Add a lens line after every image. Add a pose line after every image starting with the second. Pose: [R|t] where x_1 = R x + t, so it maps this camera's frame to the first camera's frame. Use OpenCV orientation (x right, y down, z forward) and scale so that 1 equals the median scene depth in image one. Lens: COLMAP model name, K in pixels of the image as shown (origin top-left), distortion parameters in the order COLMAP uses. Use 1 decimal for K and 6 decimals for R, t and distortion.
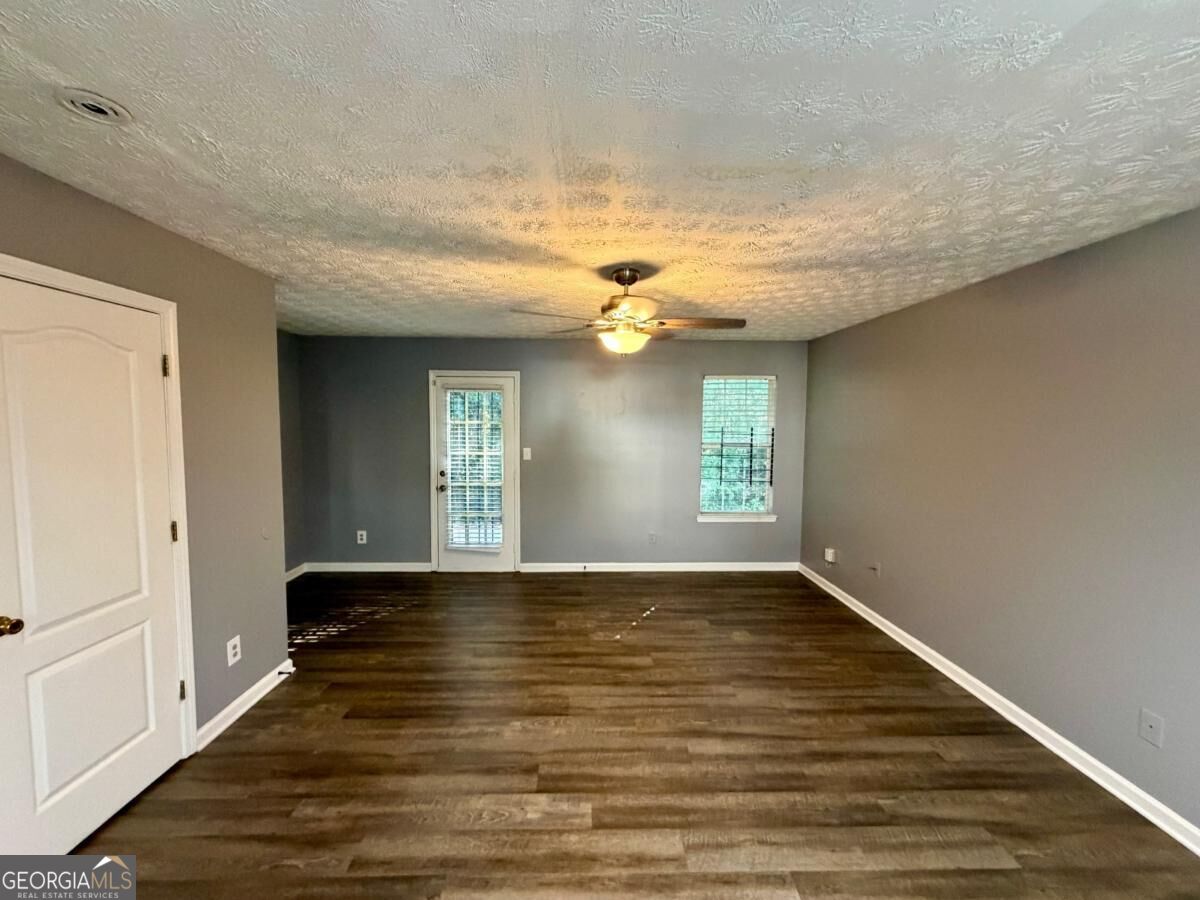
lens RADIAL K [[478.8, 0, 597.2], [0, 478.8, 450.2], [0, 0, 1]] dist [0.001322, 0.000027]
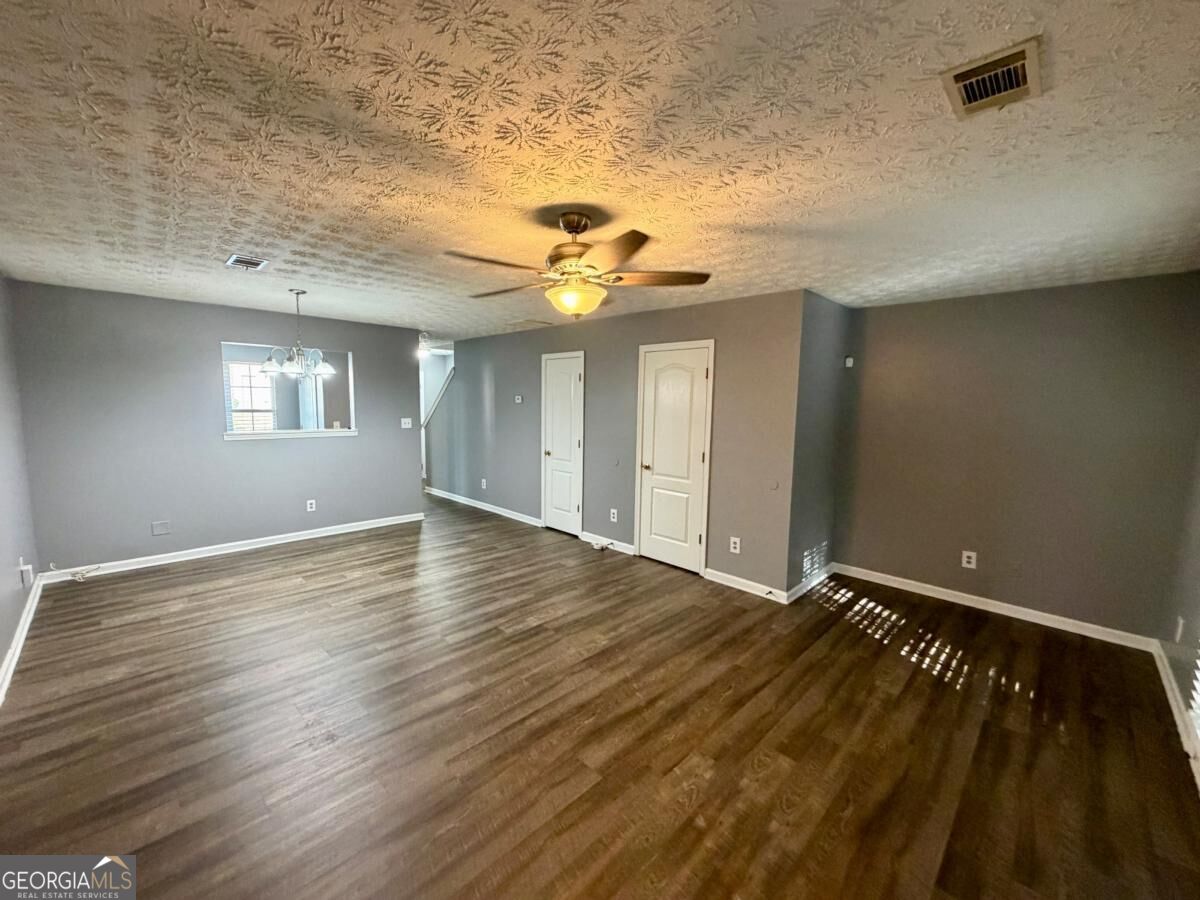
lens RADIAL K [[478.8, 0, 597.2], [0, 478.8, 450.2], [0, 0, 1]] dist [0.001322, 0.000027]
pose [[-0.723093, 0.051098, -0.688858, 0.534472], [-0.067540, 0.987251, 0.144129, -0.077227], [0.687441, 0.150744, -0.710423, 1.423090]]
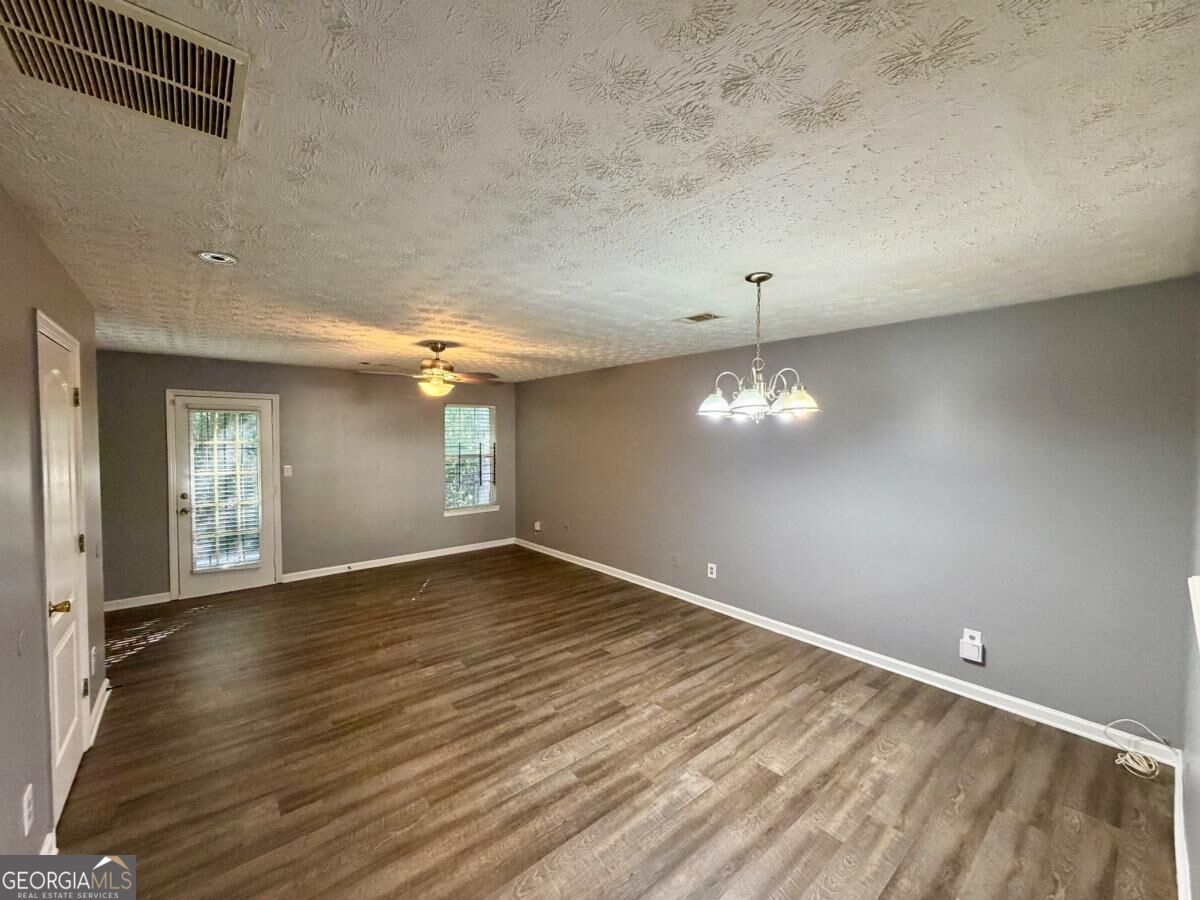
lens RADIAL K [[478.8, 0, 597.2], [0, 478.8, 450.2], [0, 0, 1]] dist [0.001322, 0.000027]
pose [[0.781803, -0.026573, 0.622959, -0.429648], [0.046227, 0.998812, -0.015409, 0.015684], [-0.621810, 0.040844, 0.782103, -0.439721]]
